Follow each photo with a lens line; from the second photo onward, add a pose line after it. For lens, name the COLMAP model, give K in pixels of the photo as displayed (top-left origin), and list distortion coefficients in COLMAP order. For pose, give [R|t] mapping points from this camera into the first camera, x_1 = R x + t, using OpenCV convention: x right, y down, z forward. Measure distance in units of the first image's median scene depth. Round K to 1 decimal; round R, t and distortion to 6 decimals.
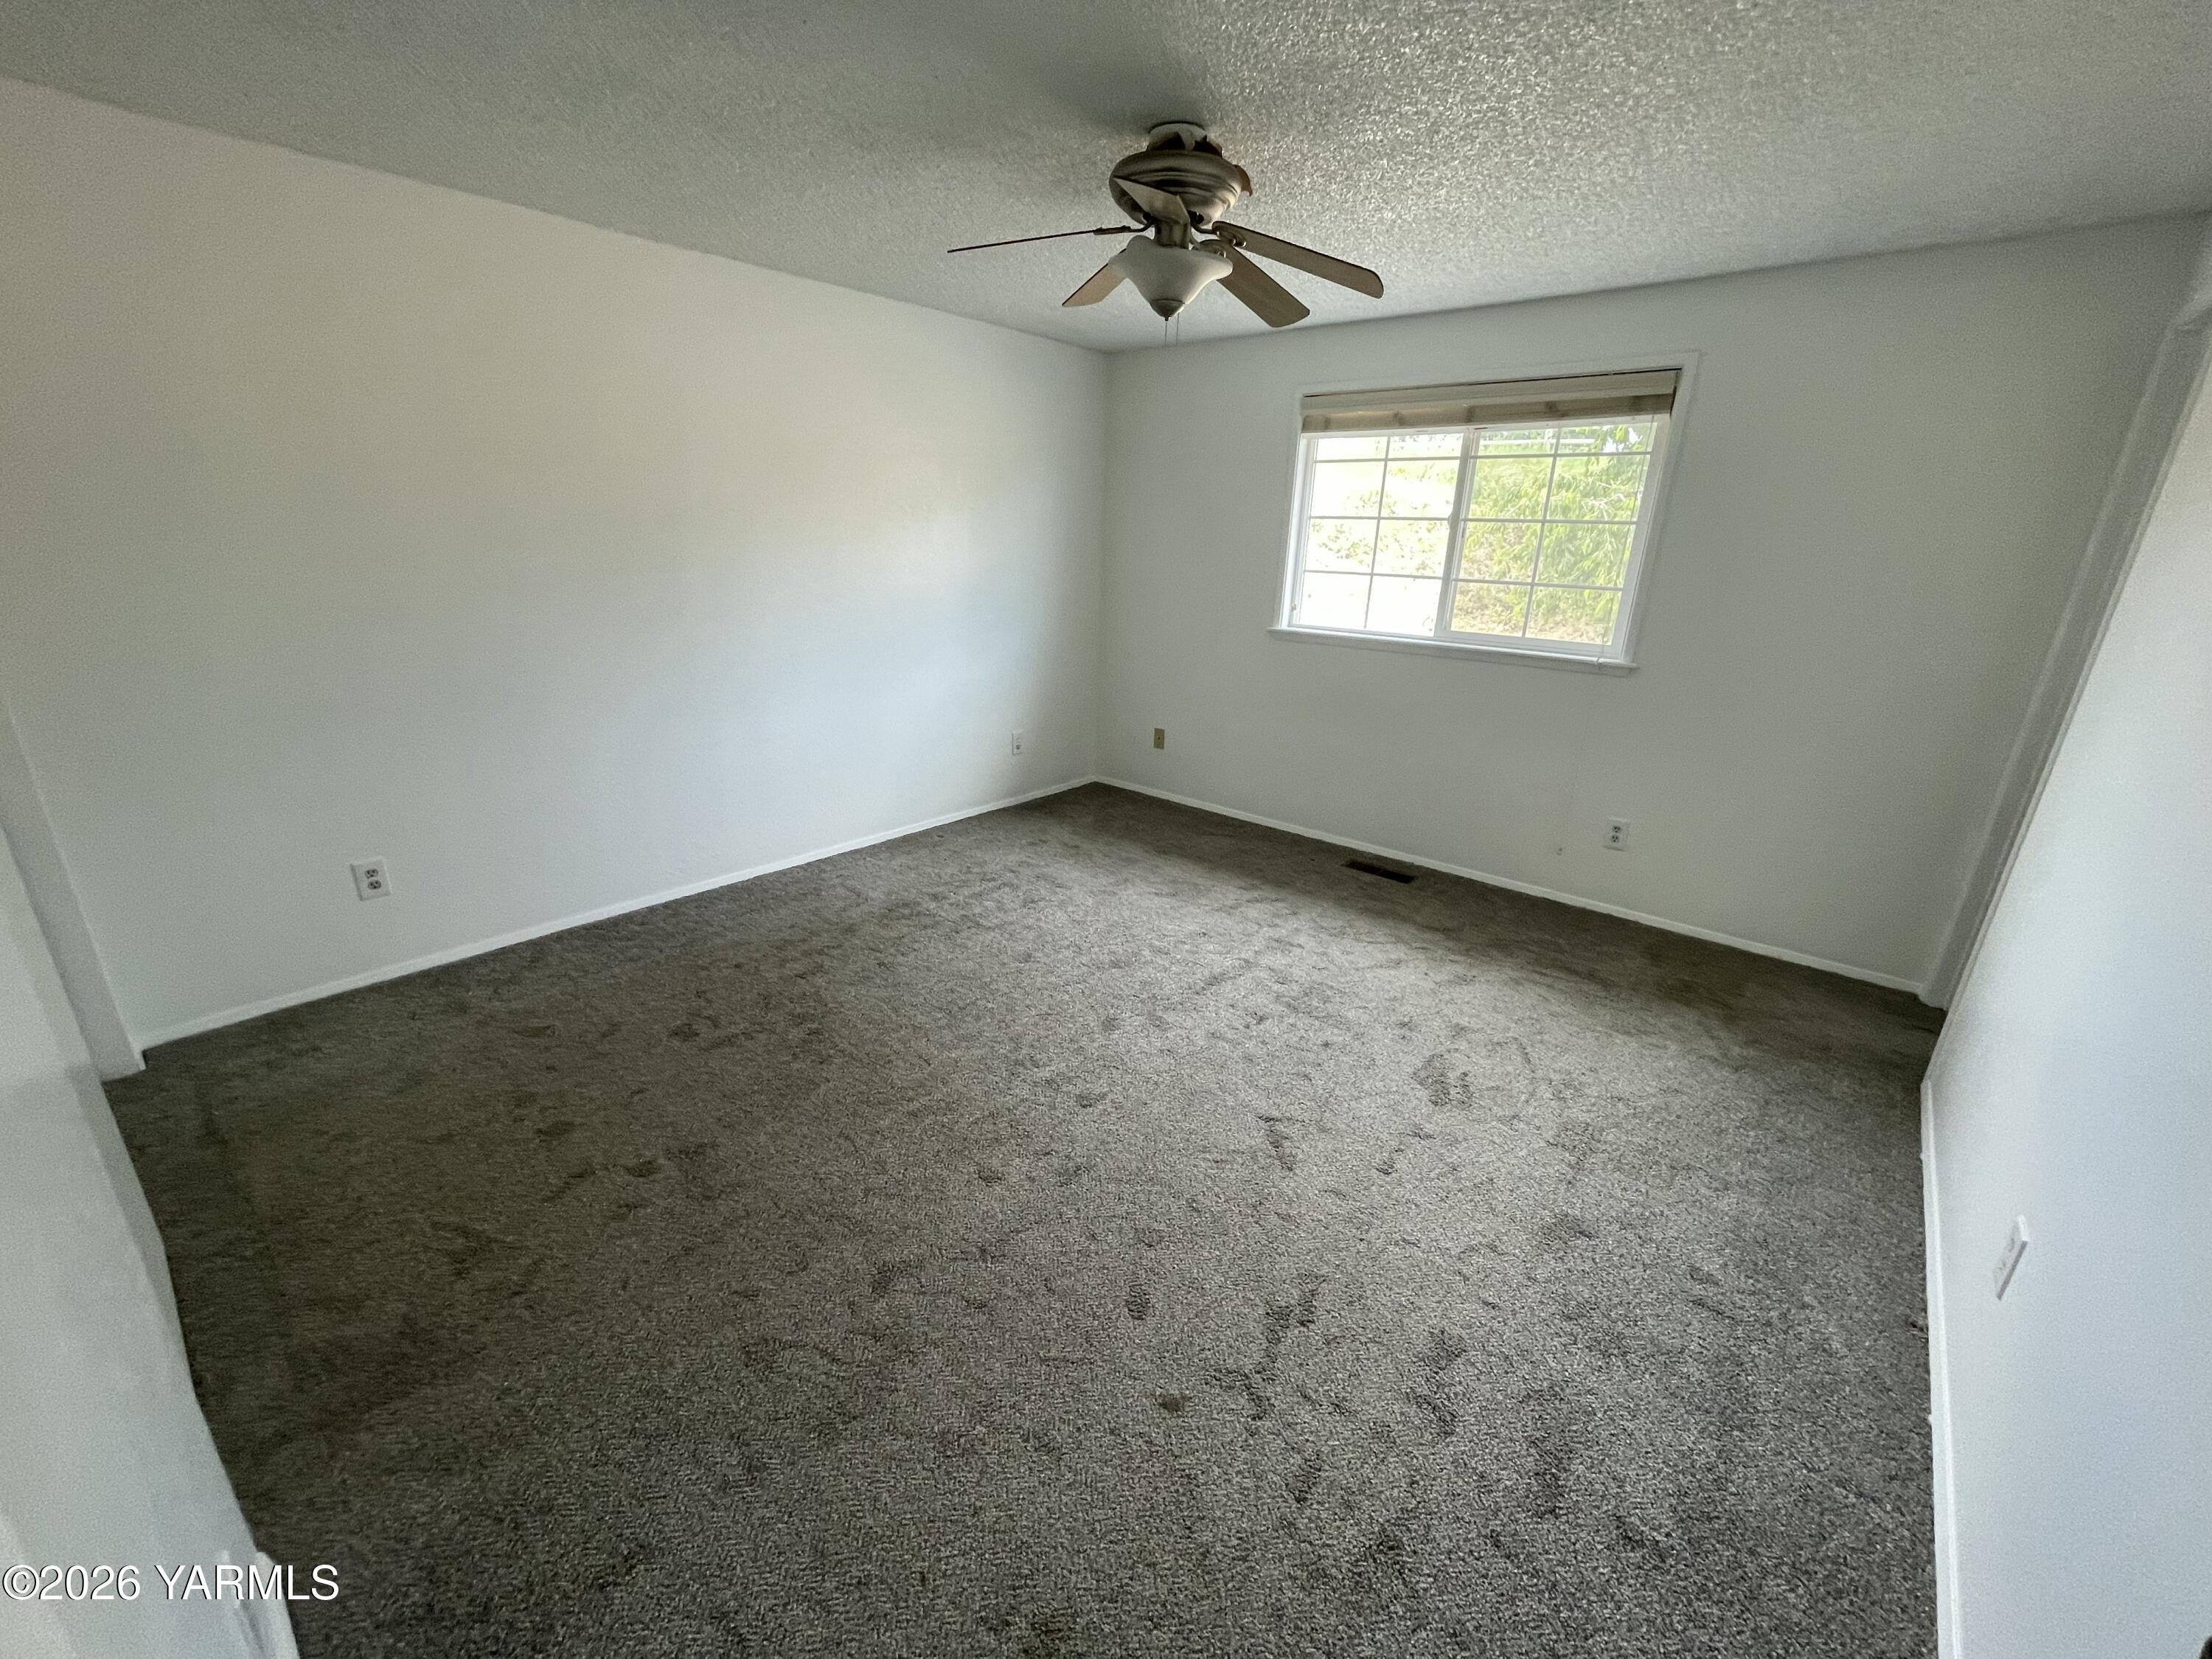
lens RADIAL K [[894.4, 0, 1102.2], [0, 894.4, 831.6], [0, 0, 1]] dist [-0.004228, 0.002606]
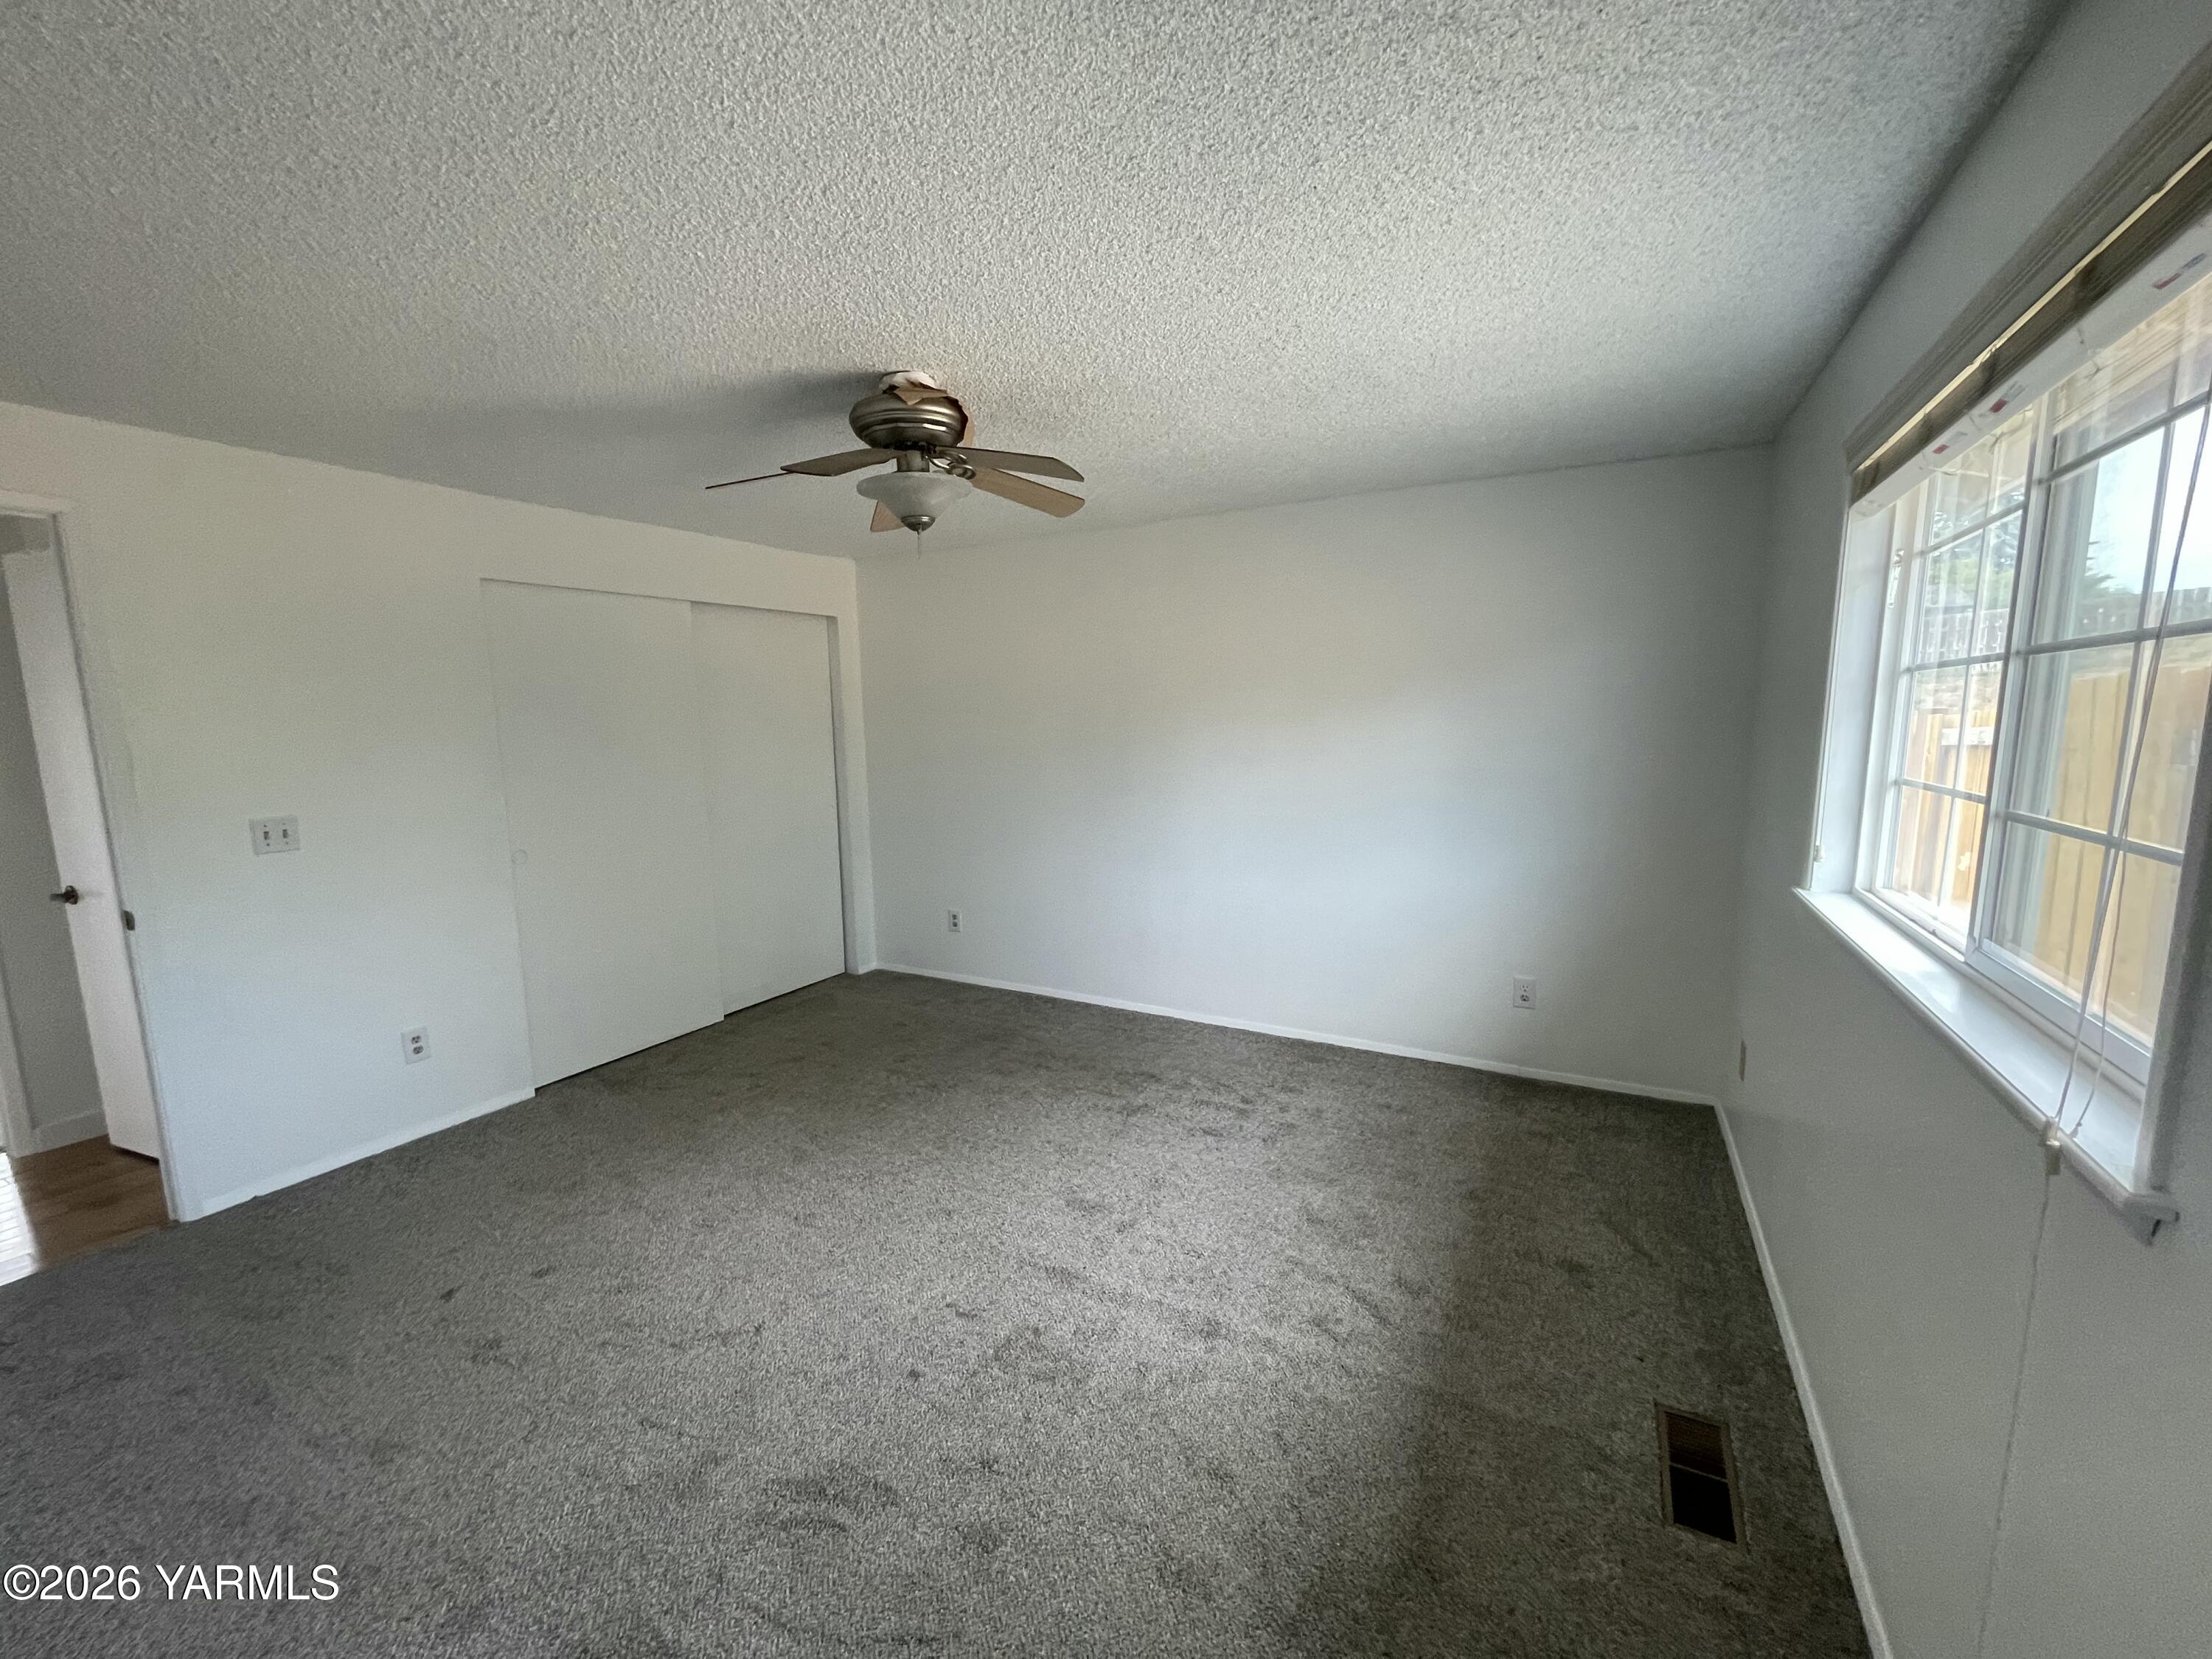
lens RADIAL K [[894.4, 0, 1105.6], [0, 894.4, 836.2], [0, 0, 1]] dist [-0.004228, 0.002606]
pose [[0.220759, 0.113384, -0.968715, 0.686440], [-0.297084, 0.953840, 0.043941, -0.198557], [0.928982, 0.278089, 0.244253, 0.590667]]
